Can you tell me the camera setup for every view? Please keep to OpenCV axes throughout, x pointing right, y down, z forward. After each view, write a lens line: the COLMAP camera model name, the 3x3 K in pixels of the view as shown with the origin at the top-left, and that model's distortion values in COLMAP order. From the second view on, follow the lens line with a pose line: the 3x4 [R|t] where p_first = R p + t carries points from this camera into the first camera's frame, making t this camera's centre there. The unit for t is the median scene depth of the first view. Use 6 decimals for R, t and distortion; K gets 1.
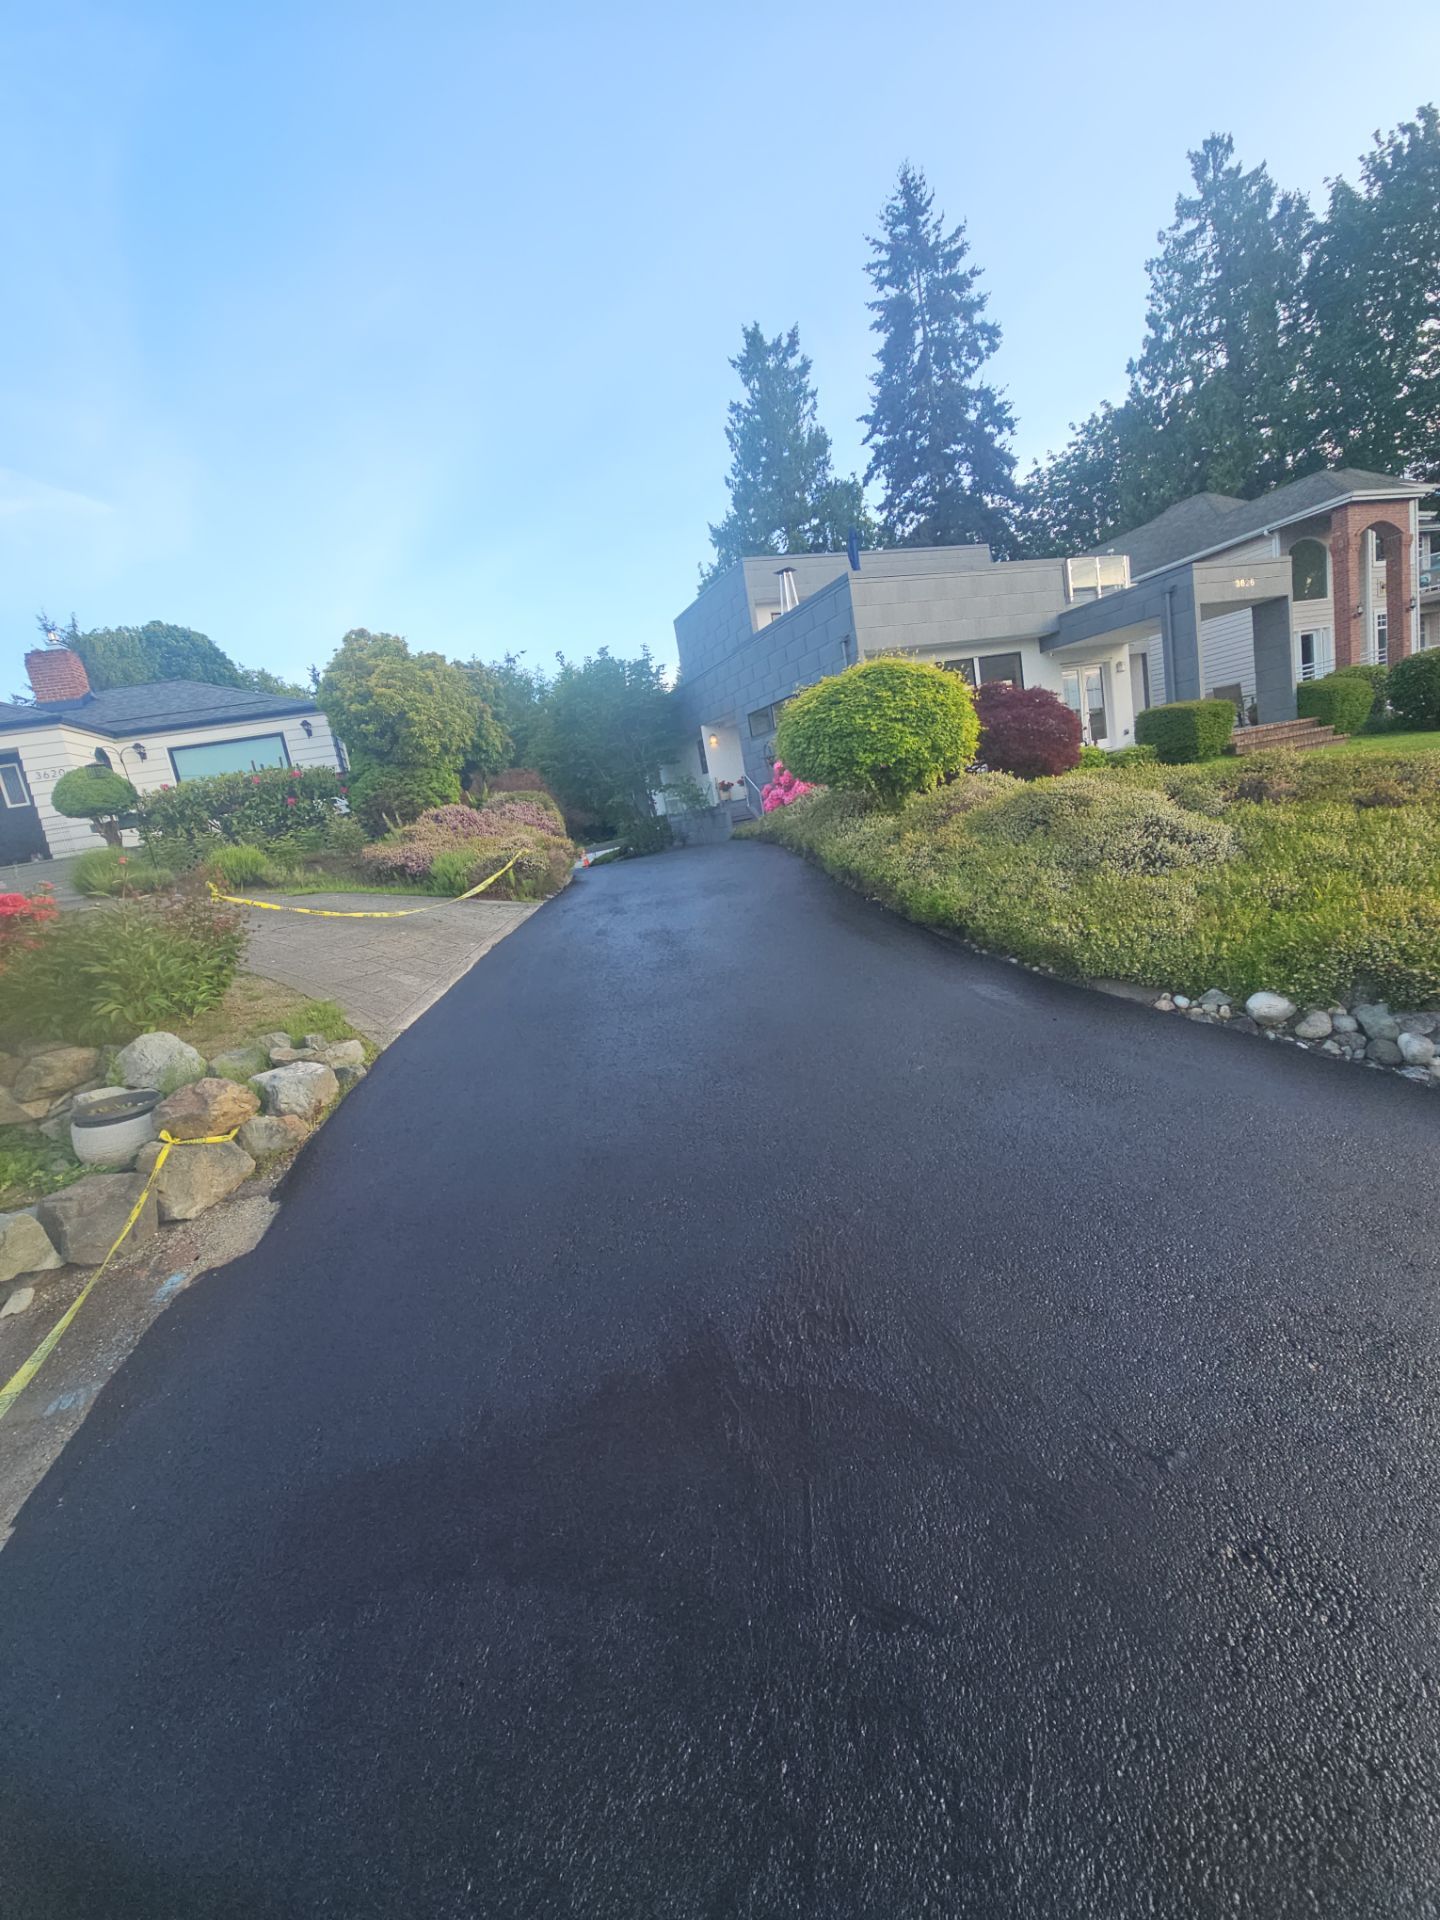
lens RADIAL K [[775.9, 0, 714.1], [0, 775.9, 958.4], [0, 0, 1]] dist [0.001761, -0.002825]
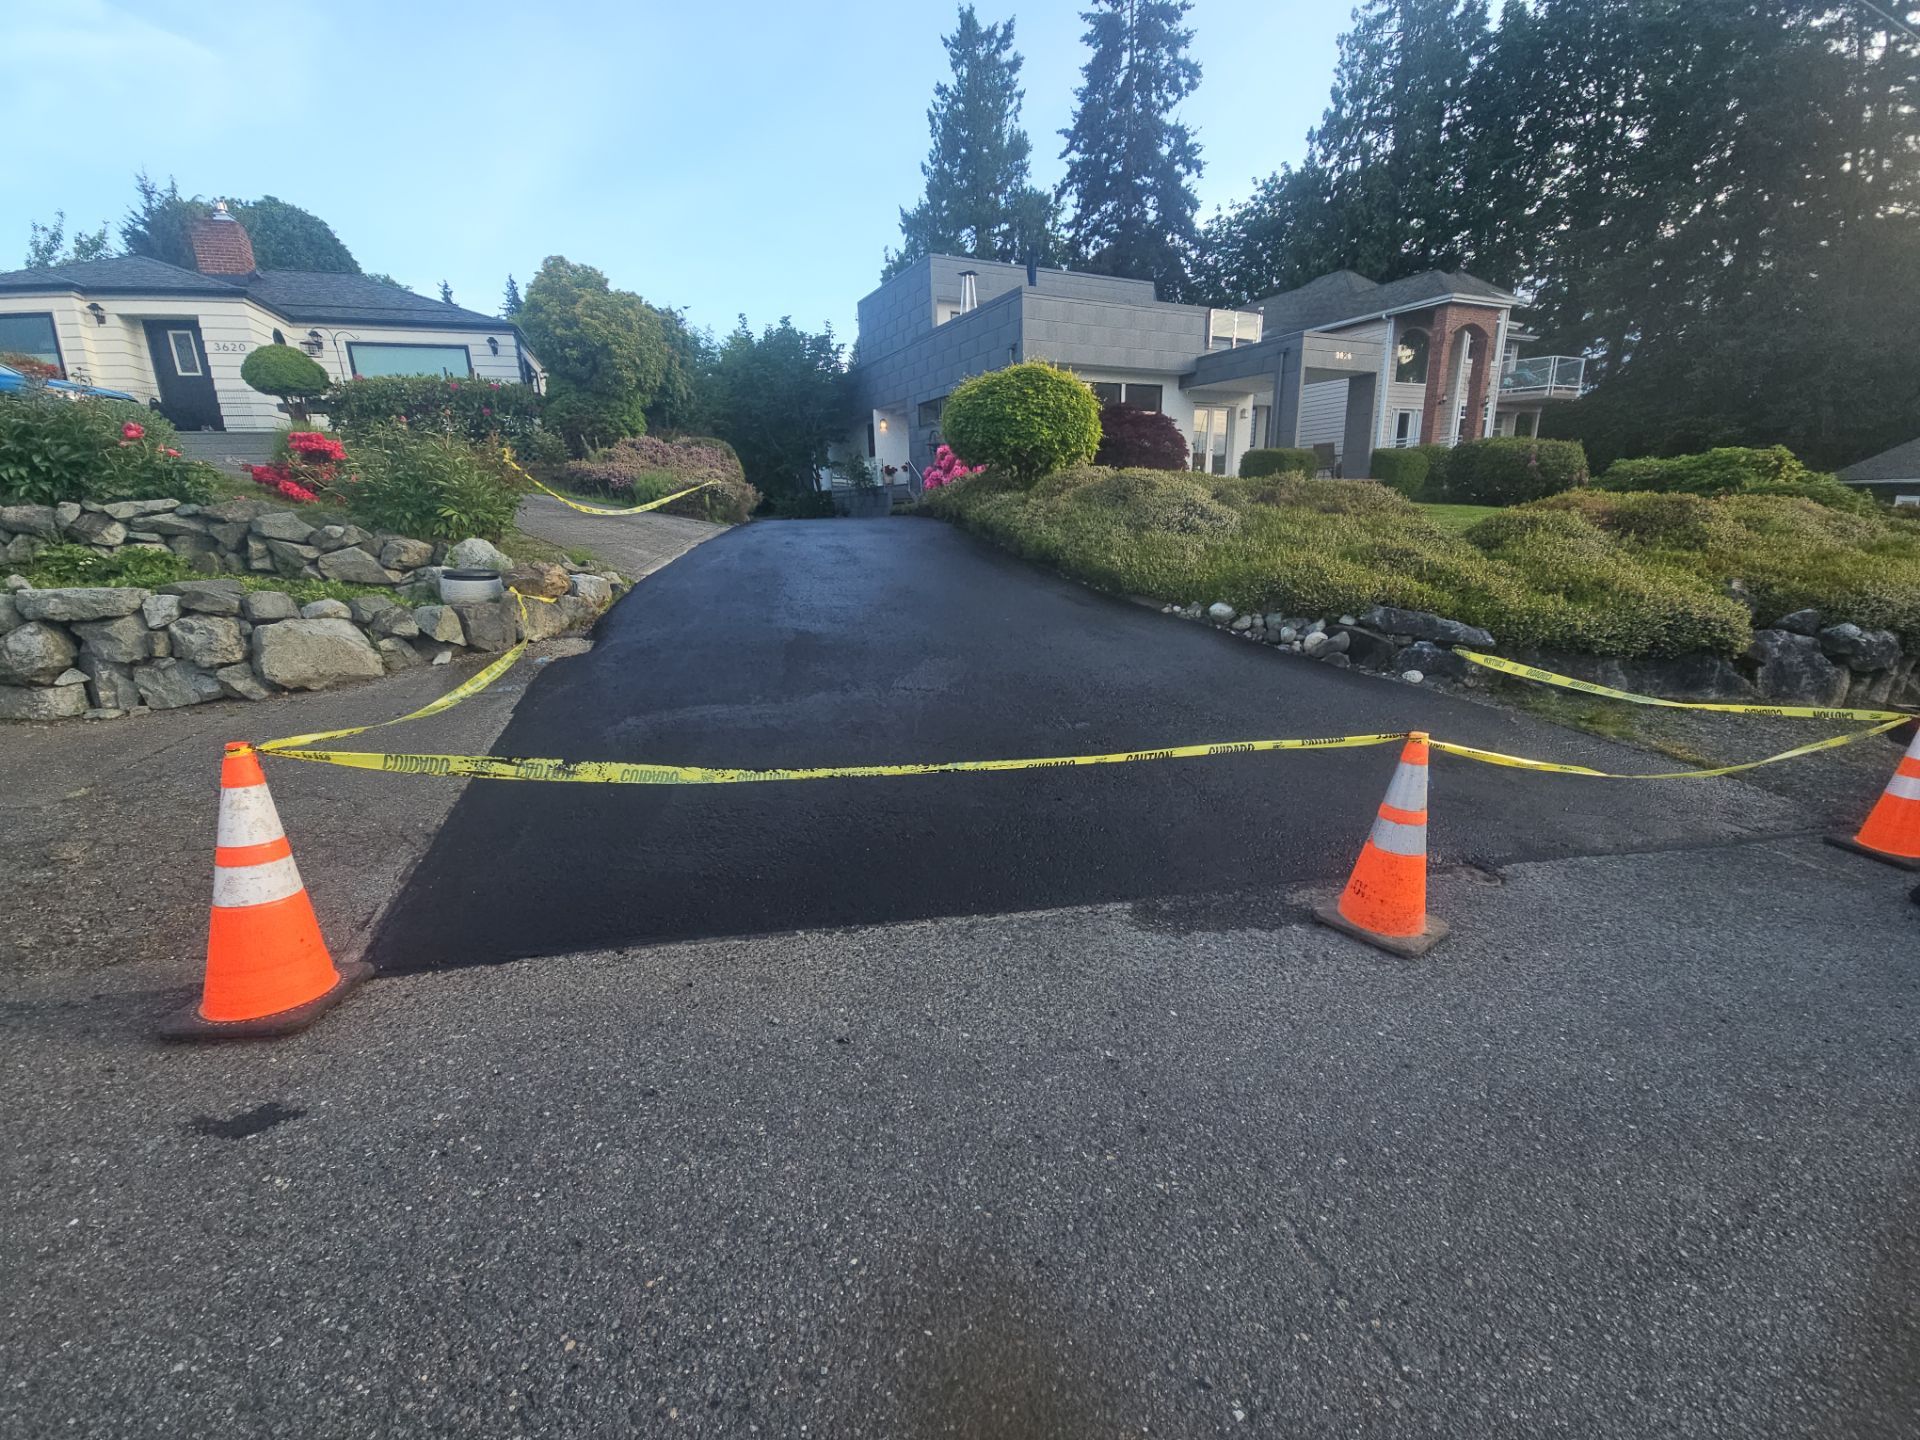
lens RADIAL K [[775.9, 0, 955.0], [0, 775.9, 727.1], [0, 0, 1]] dist [0.001761, -0.002825]
pose [[0.984972, 0.106002, 0.136361, -0.006668], [-0.116164, 0.990841, 0.068846, 0.051629], [-0.127814, -0.083651, 0.988264, -0.112961]]
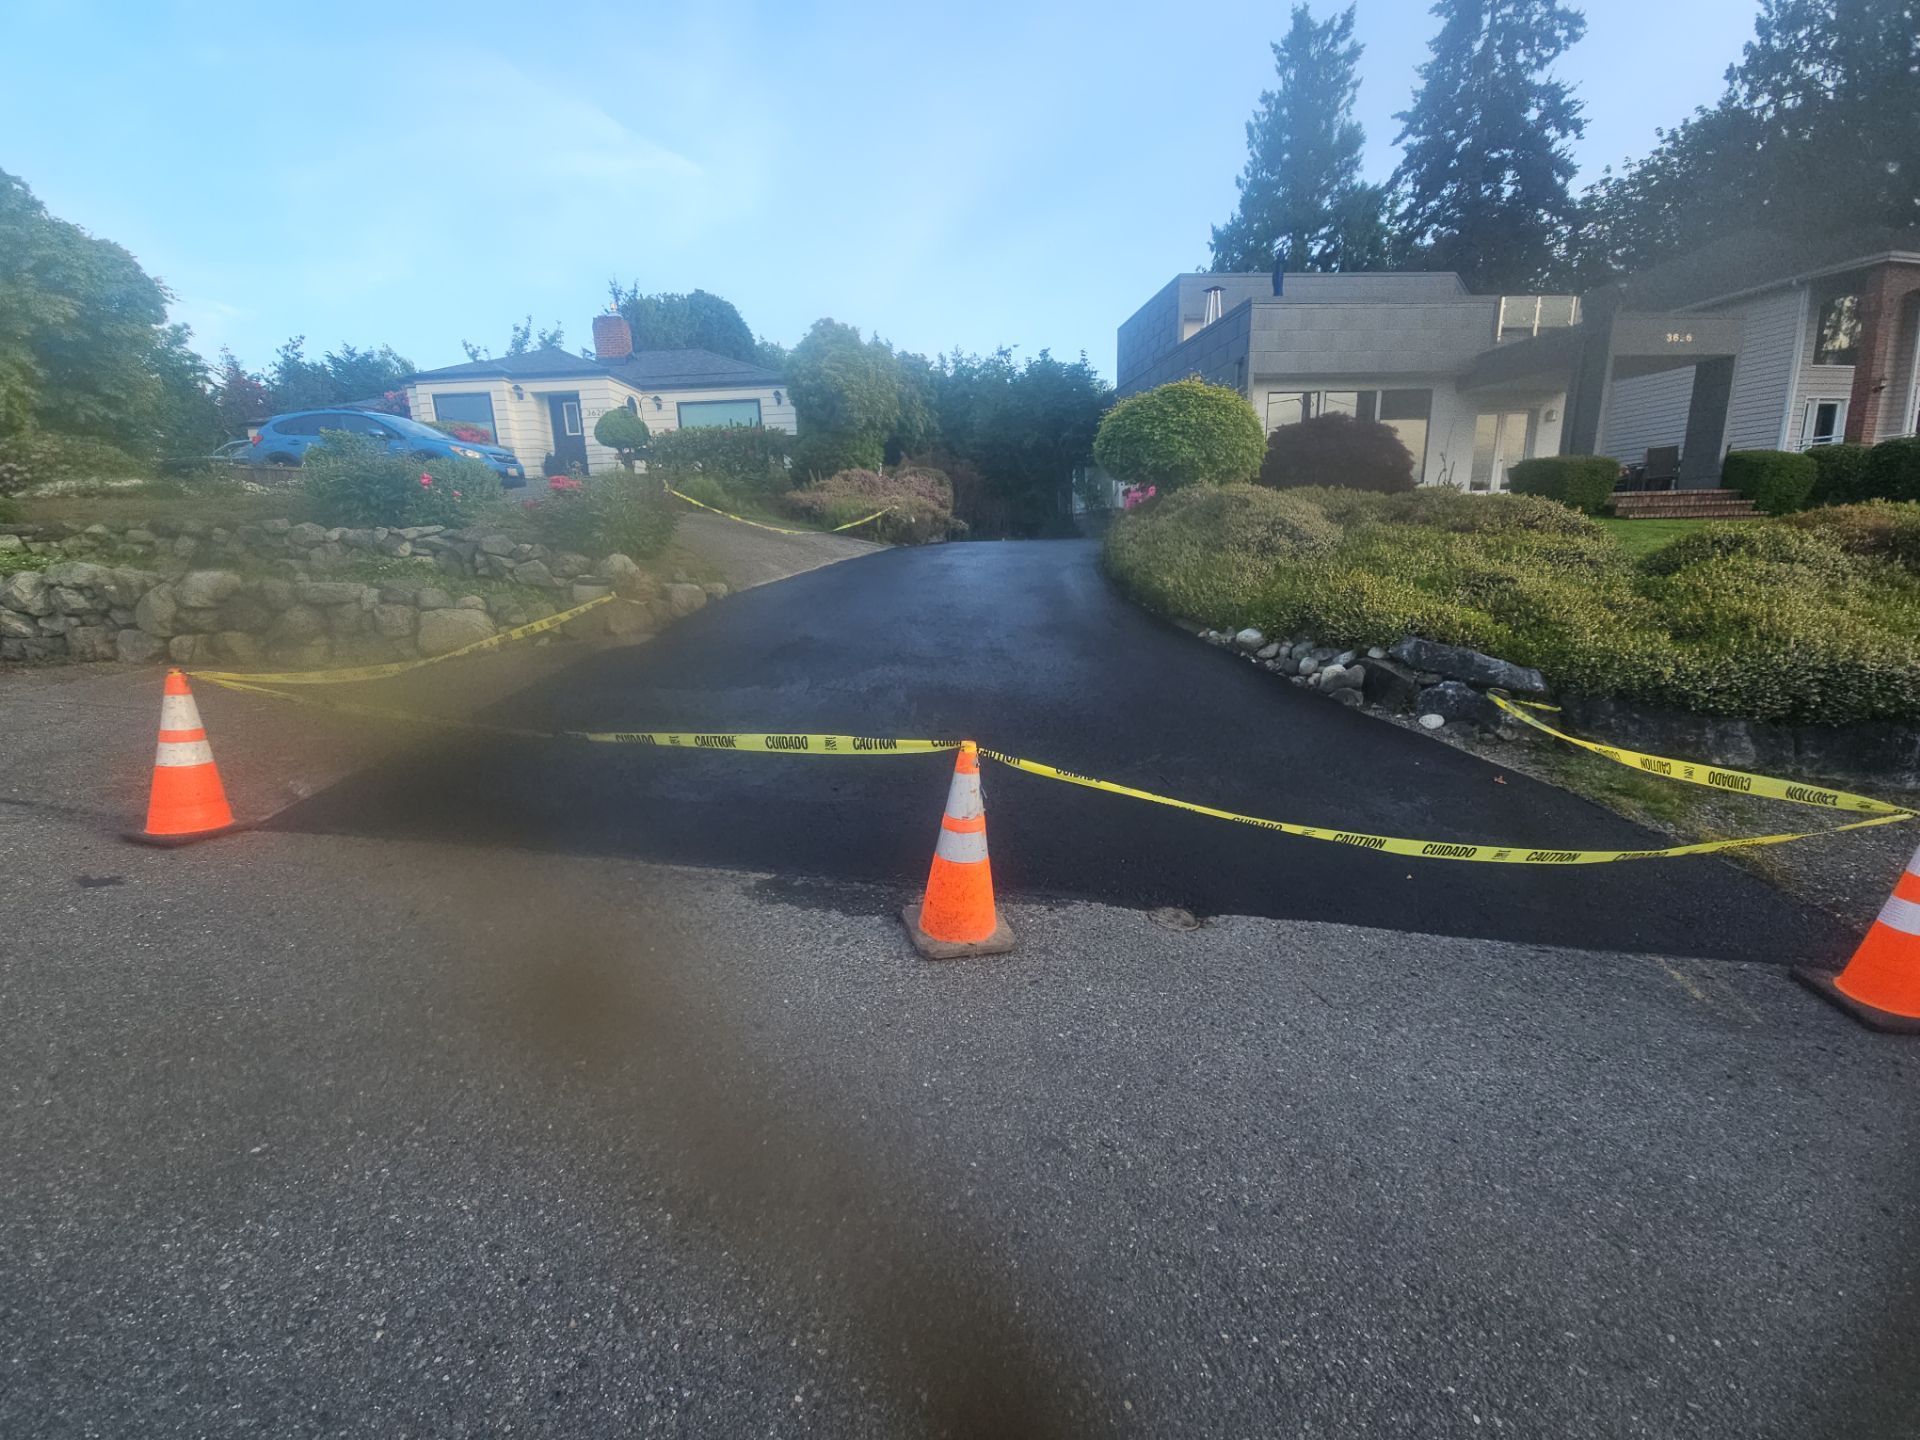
lens RADIAL K [[775.9, 0, 955.0], [0, 775.9, 727.1], [0, 0, 1]] dist [0.001761, -0.002825]
pose [[0.951695, 0.197356, -0.235216, 0.112490], [-0.179020, 0.979039, 0.097131, 0.037965], [0.249455, -0.050331, 0.967078, -0.122223]]
